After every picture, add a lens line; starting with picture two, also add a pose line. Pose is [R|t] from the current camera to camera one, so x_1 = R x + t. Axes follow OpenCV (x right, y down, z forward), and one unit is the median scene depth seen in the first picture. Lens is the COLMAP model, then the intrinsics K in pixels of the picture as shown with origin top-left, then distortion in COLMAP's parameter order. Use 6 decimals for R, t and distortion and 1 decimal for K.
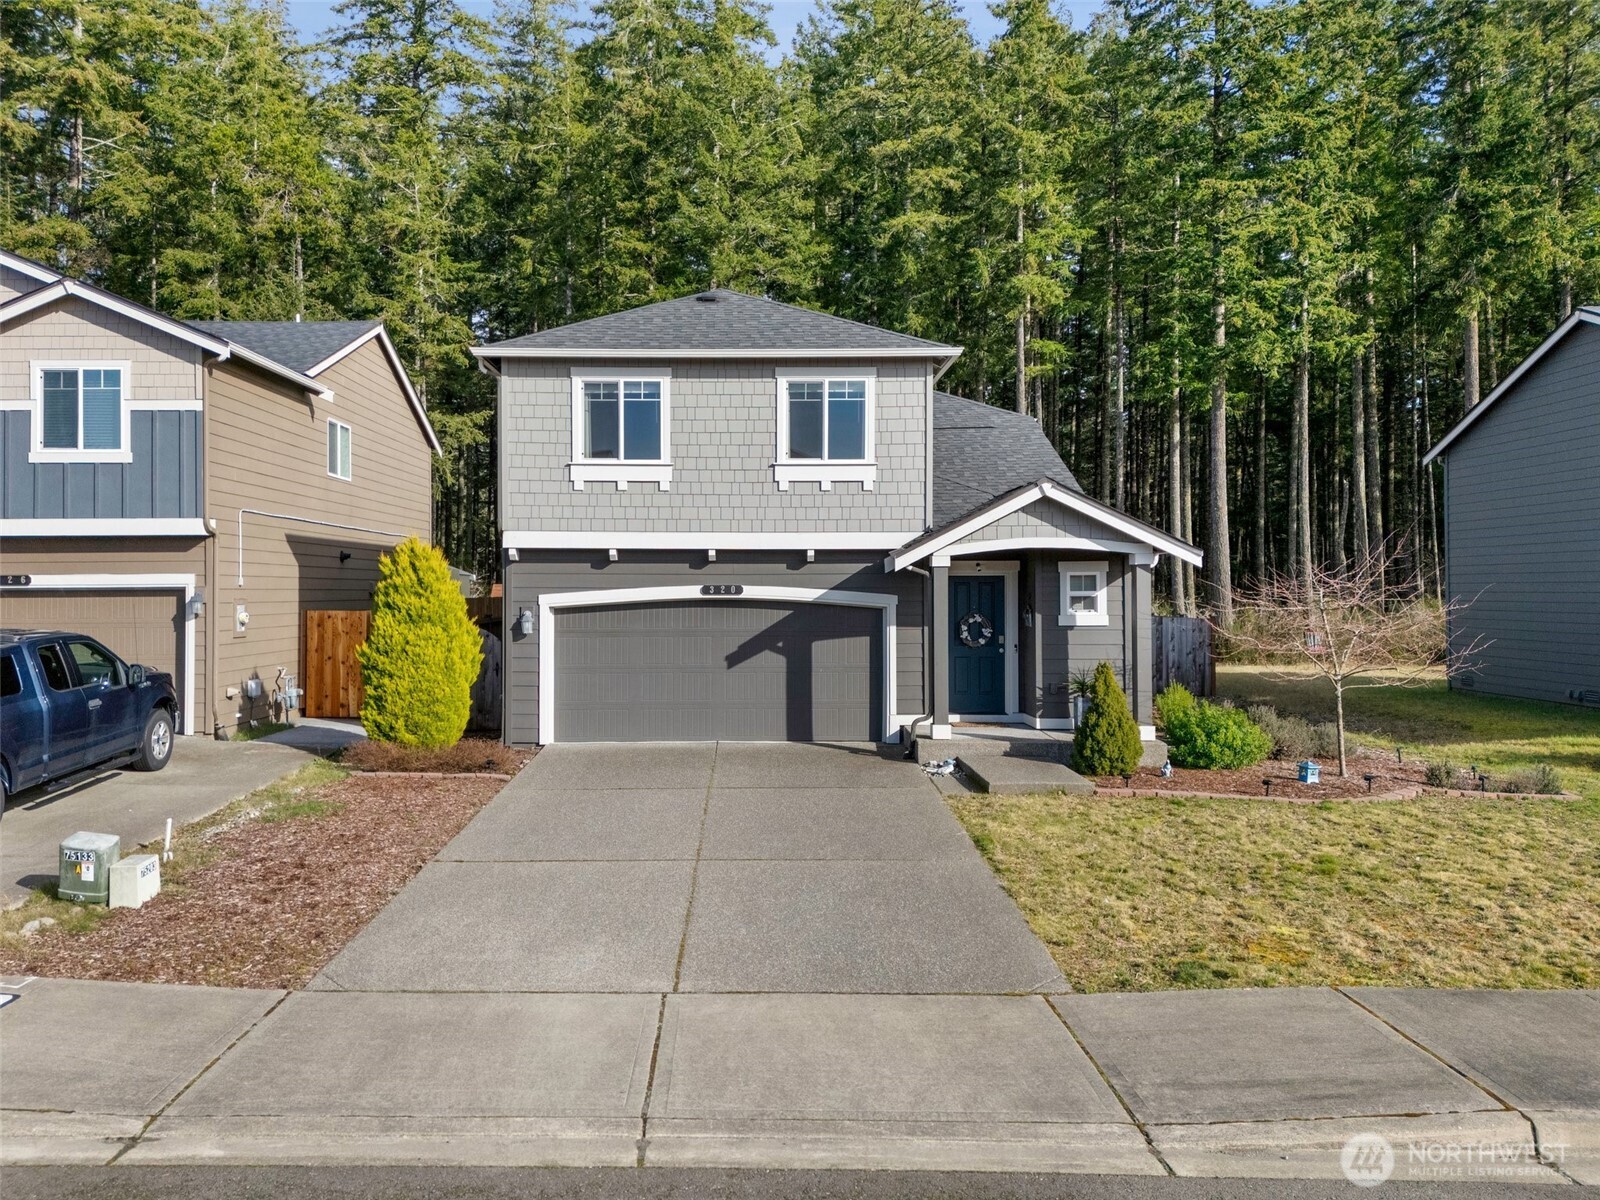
lens RADIAL K [[1216.2, 0, 725.4], [0, 1216.2, 576.8], [0, 0, 1]] dist [0.097419, -0.107957]
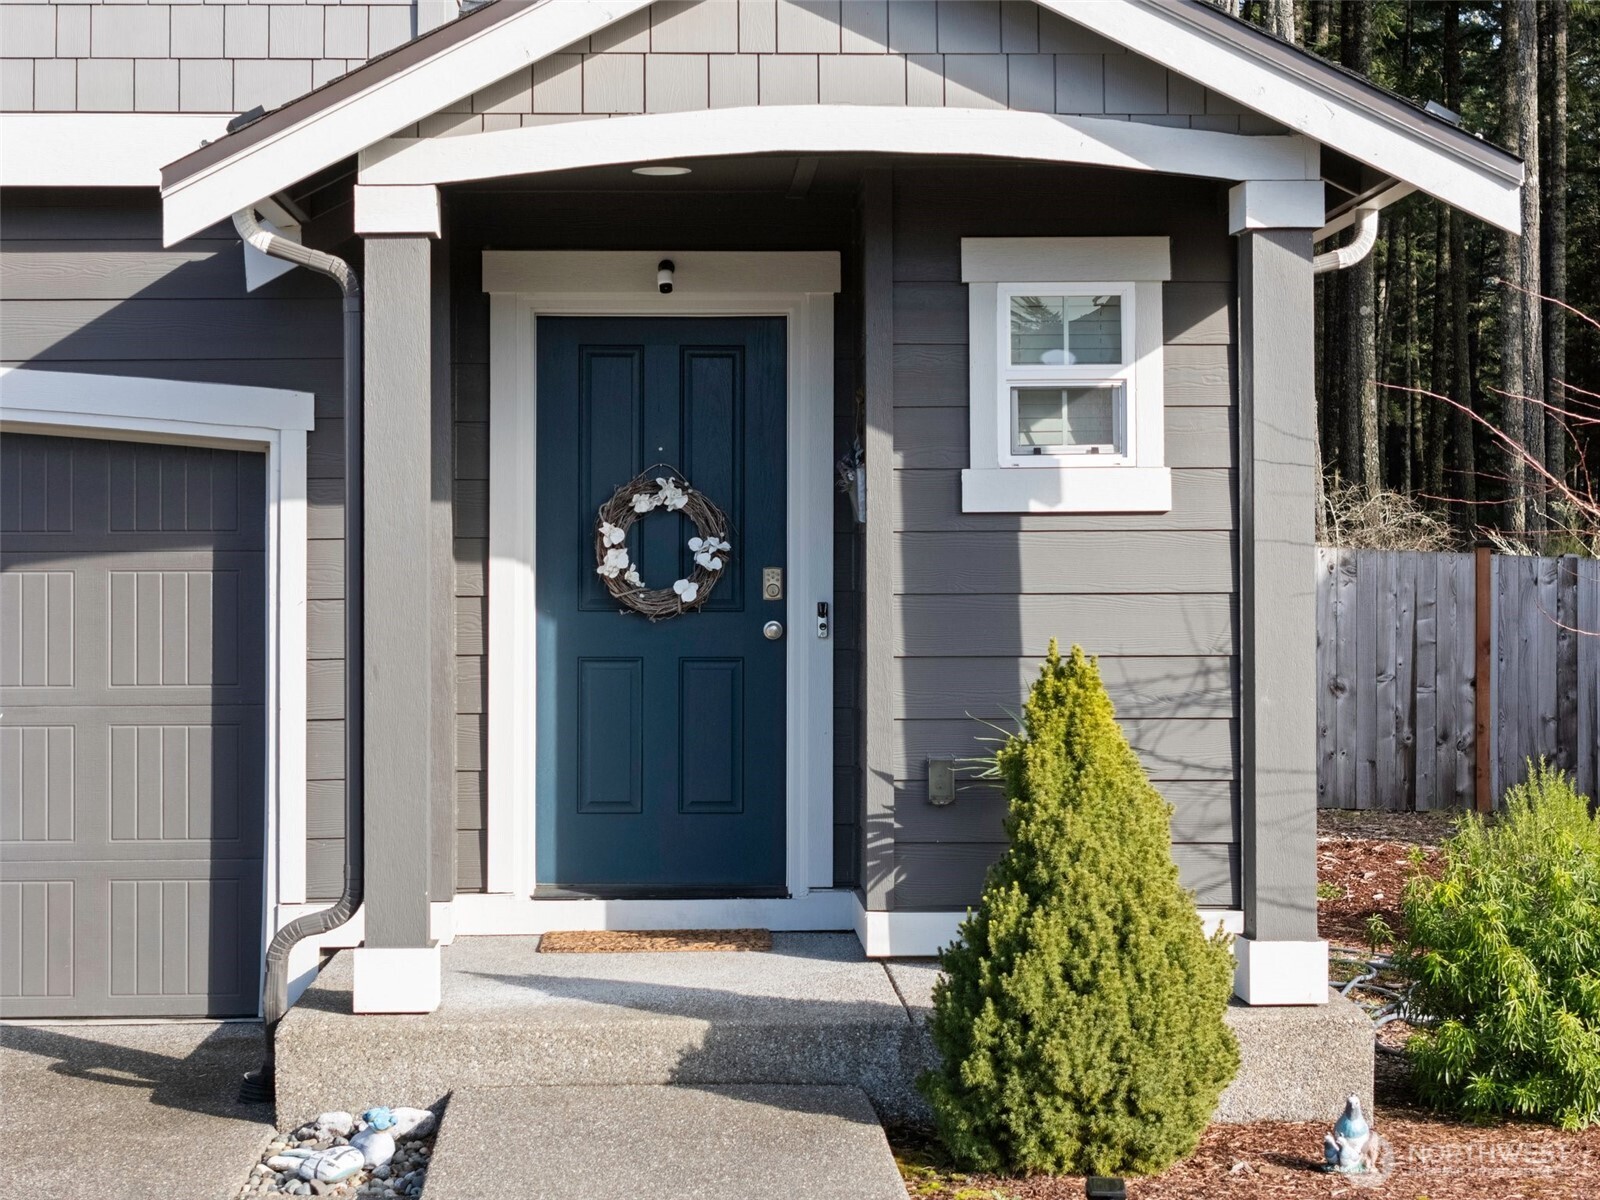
lens RADIAL K [[3180.9, 0, 800.0], [0, 3180.9, 600.0], [0, 0, 1]] dist [0.004636, 0.183298]
pose [[0.998280, -0.001692, 0.058597, 0.198429], [0.000432, 0.999768, 0.021515, 0.041936], [-0.058620, -0.021453, 0.998050, 0.383918]]
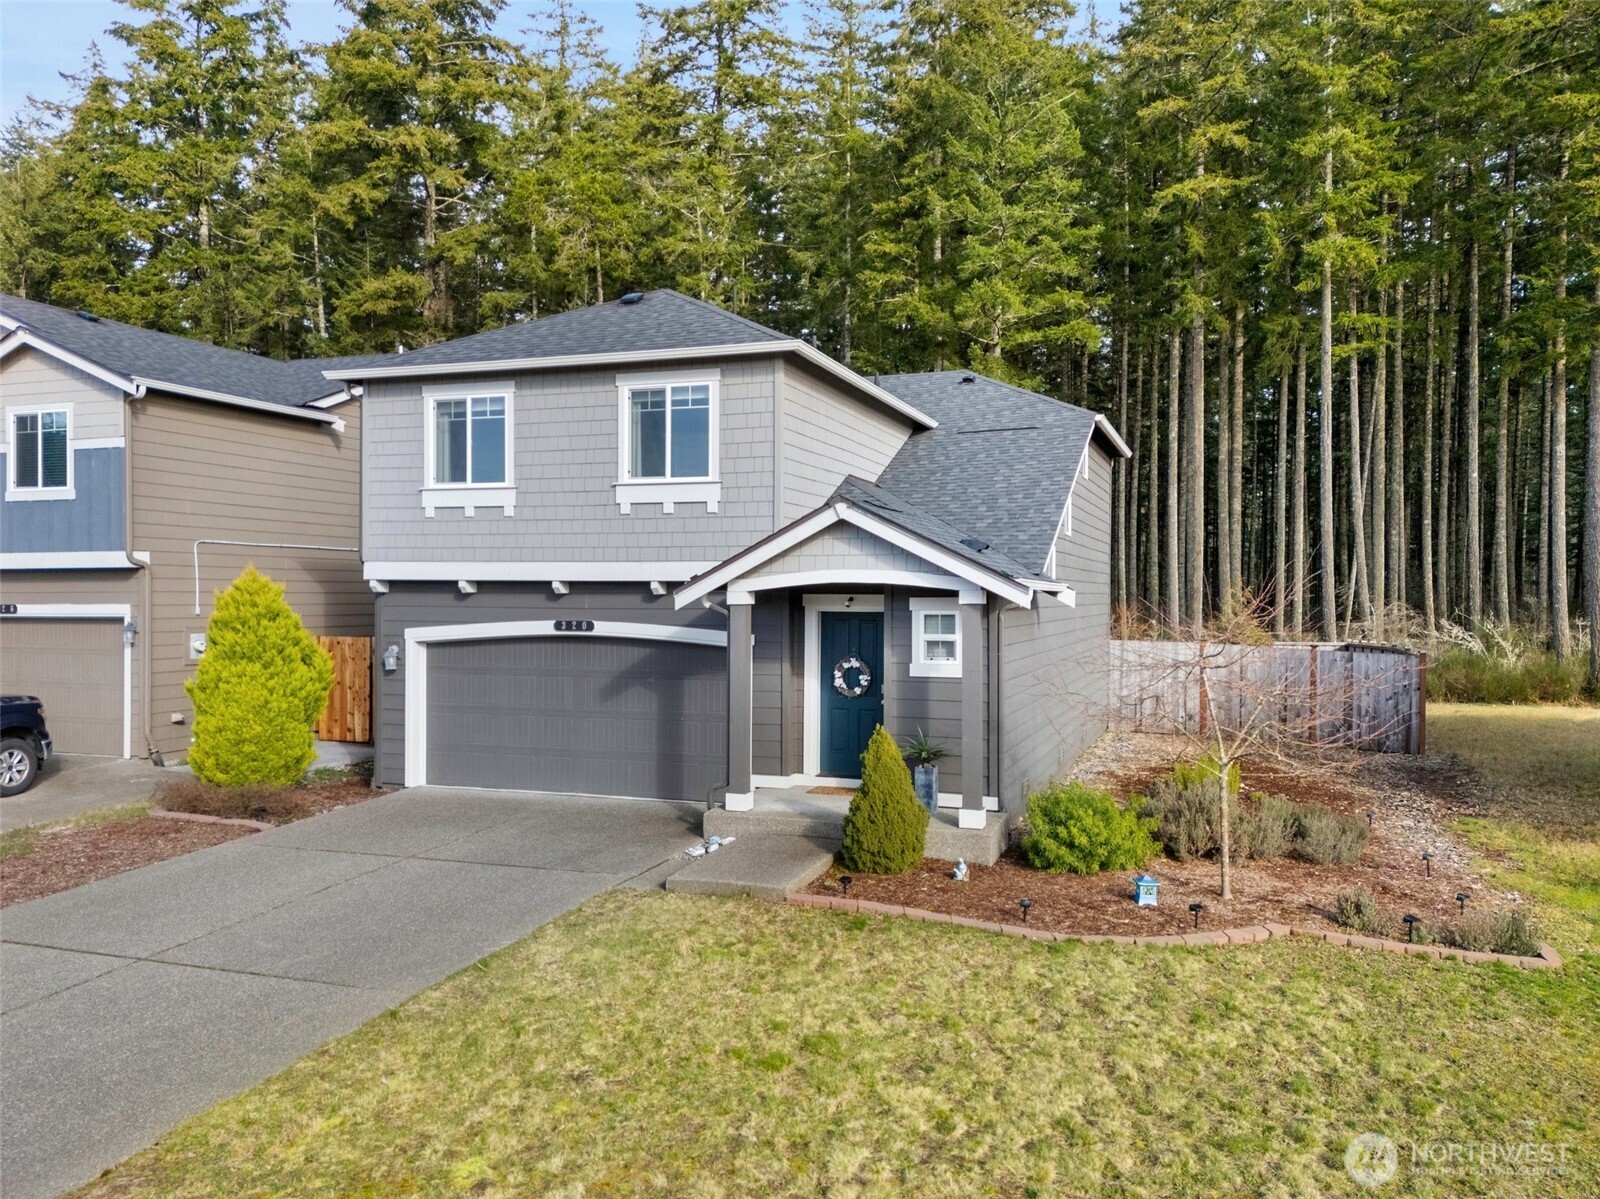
lens RADIAL K [[1188.4, 0, 800.0], [0, 1188.4, 599.5], [0, 0, 1]] dist [0.090841, -0.100495]
pose [[0.944255, 0.004686, -0.329182, 0.445340], [0.000148, 0.999893, 0.014657, -0.021457], [0.329215, -0.013888, 0.944153, 0.225554]]
